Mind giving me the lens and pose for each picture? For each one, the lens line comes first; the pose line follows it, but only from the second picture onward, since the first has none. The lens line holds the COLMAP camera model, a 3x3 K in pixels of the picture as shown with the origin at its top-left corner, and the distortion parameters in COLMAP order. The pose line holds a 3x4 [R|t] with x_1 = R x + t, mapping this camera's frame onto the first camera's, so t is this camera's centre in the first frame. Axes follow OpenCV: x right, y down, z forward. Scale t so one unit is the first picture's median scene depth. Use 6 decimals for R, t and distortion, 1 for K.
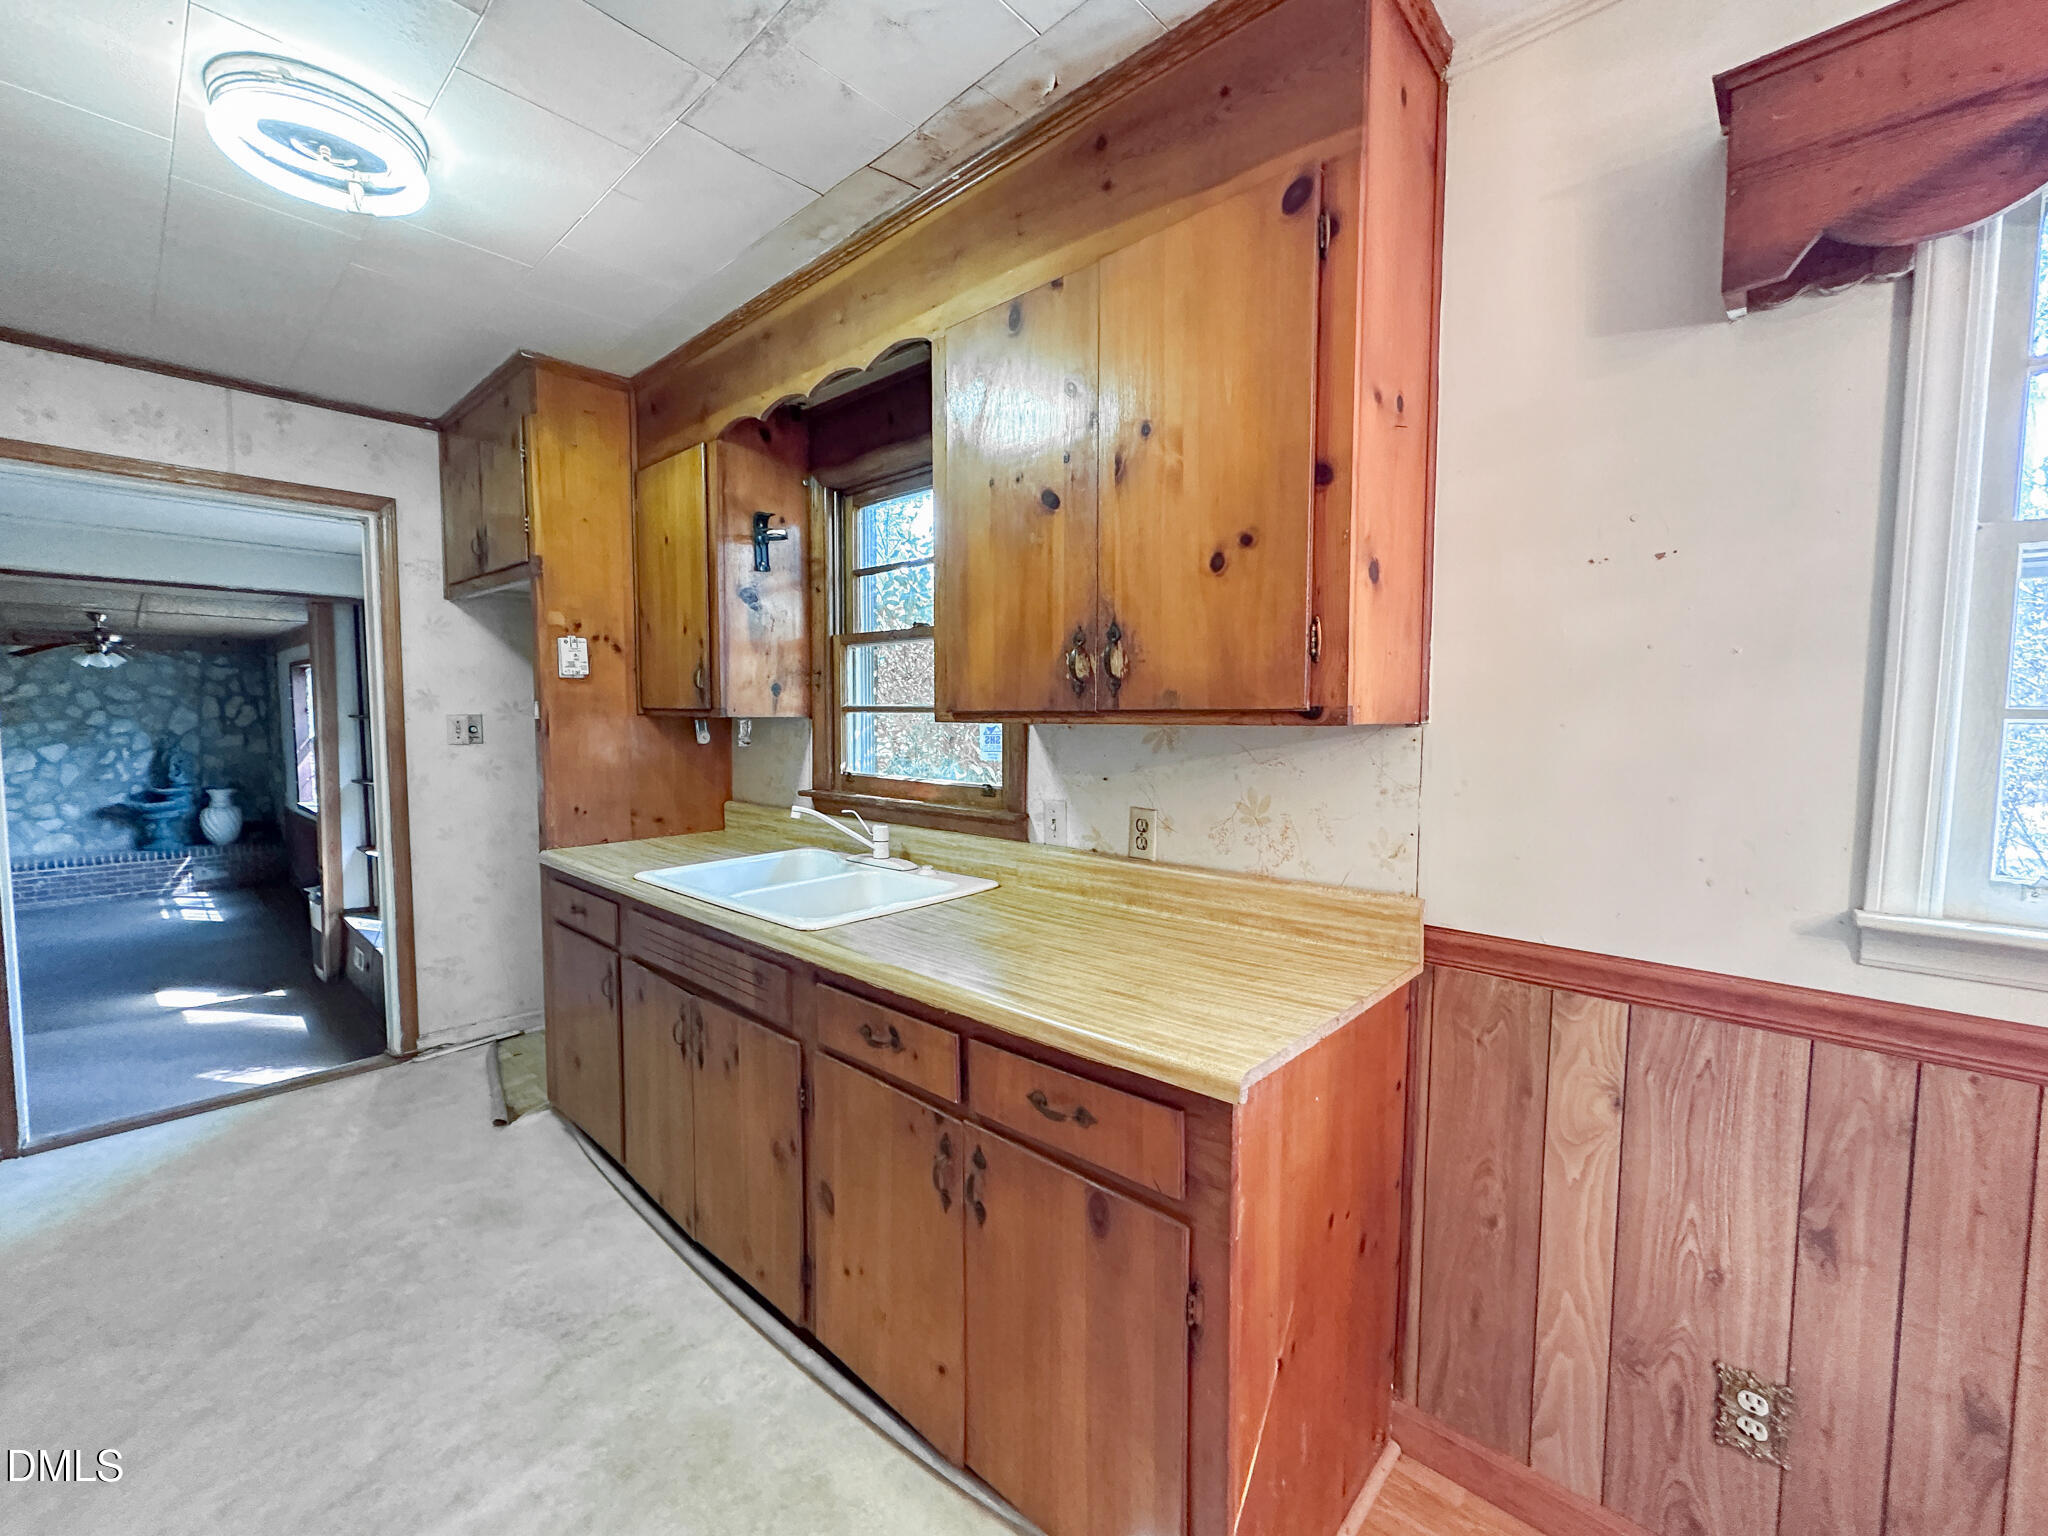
lens RADIAL K [[822.3, 0, 1041.2], [0, 822.3, 767.7], [0, 0, 1]] dist [0.000422, -0.001752]
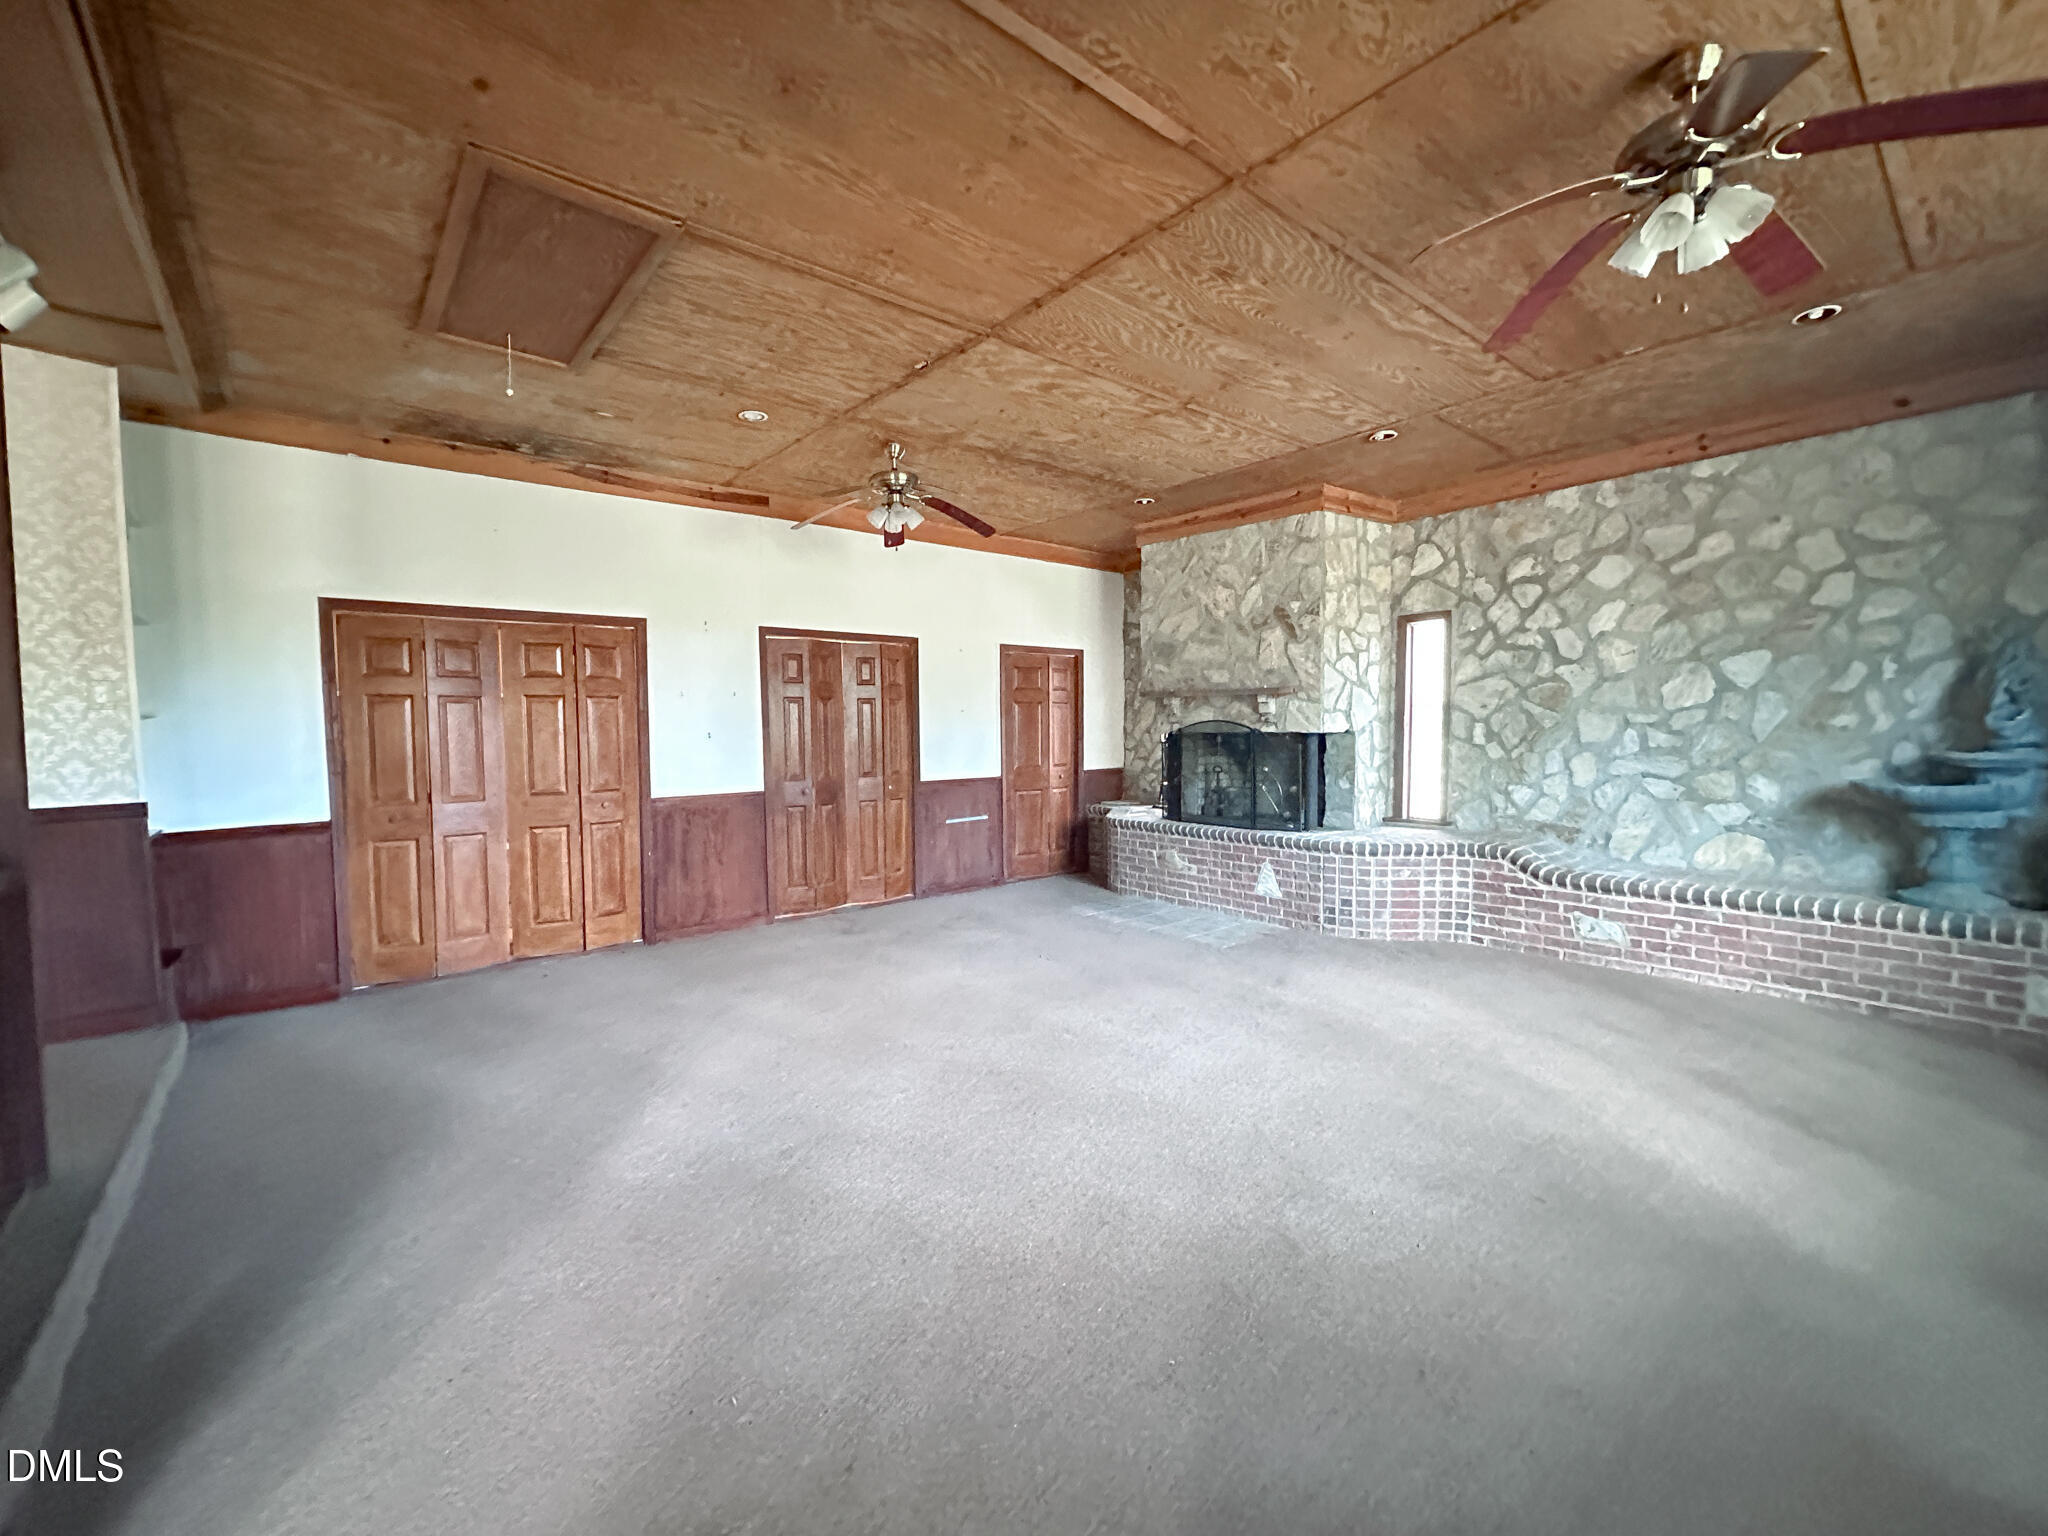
lens RADIAL K [[822.3, 0, 1036.1], [0, 822.3, 769.0], [0, 0, 1]] dist [0.000422, -0.001752]
pose [[-0.154906, 0.043636, -0.986965, -0.658039], [-0.051241, 0.997324, 0.052136, 0.037914], [0.986600, 0.058650, -0.152255, 0.665893]]
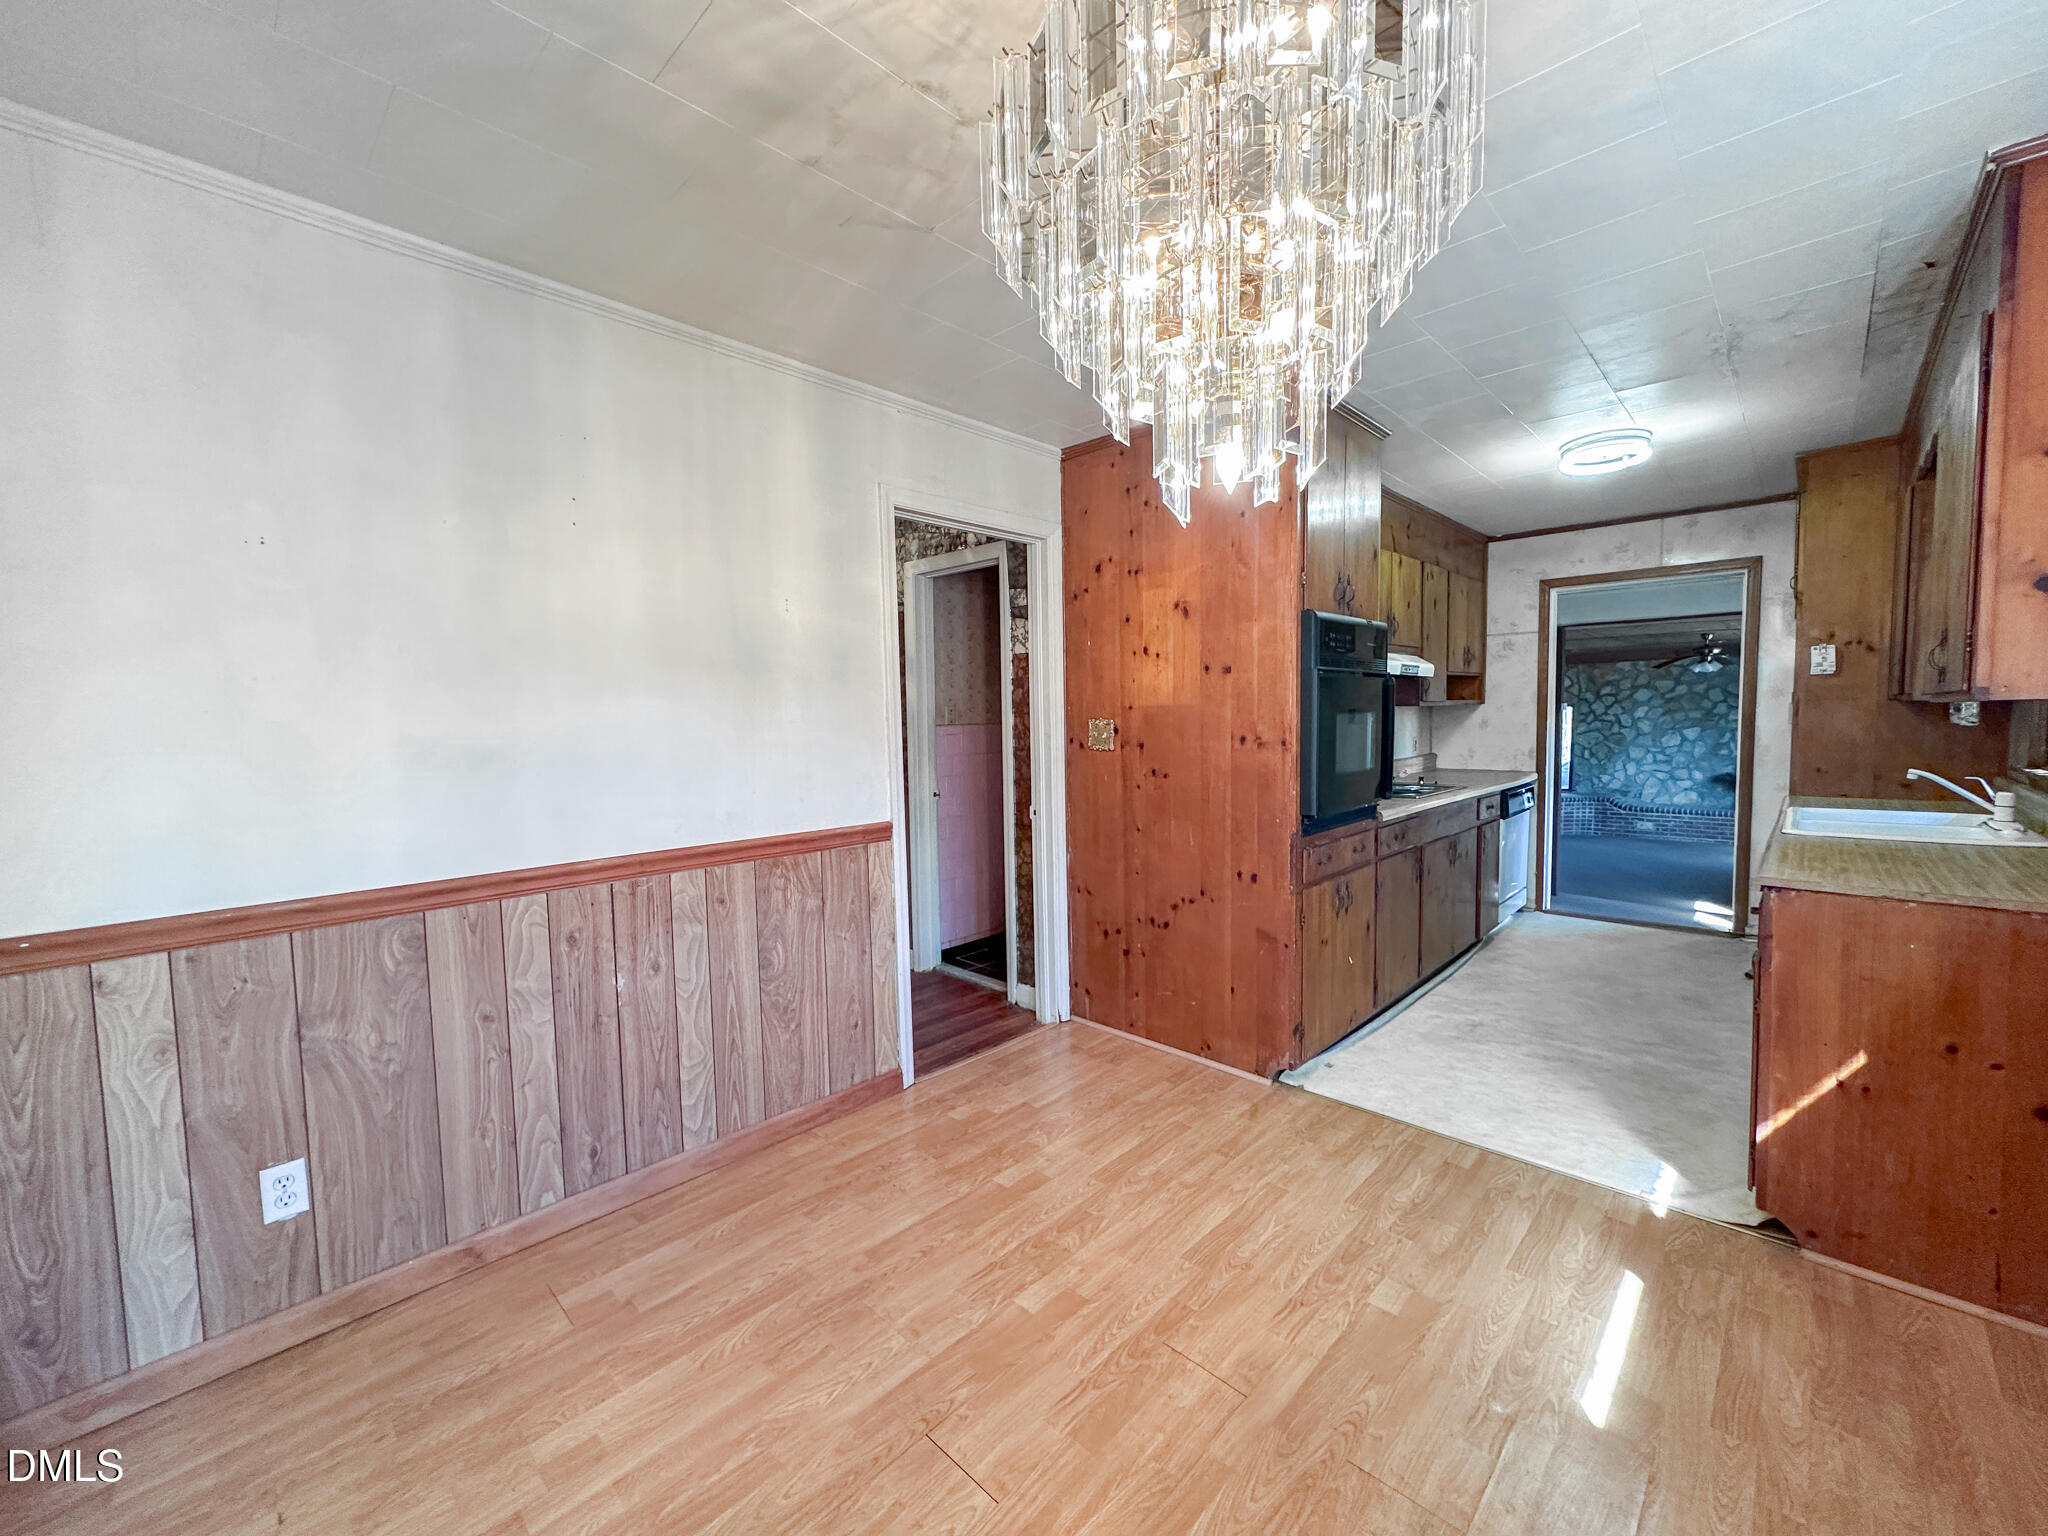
lens RADIAL K [[822.3, 0, 1028.6], [0, 822.3, 769.9], [0, 0, 1]] dist [0.000422, -0.001752]
pose [[-0.041290, 0.062038, -0.997219, 0.251422], [-0.046823, 0.996854, 0.063954, 0.007240], [0.998049, 0.049334, -0.038255, -0.076525]]
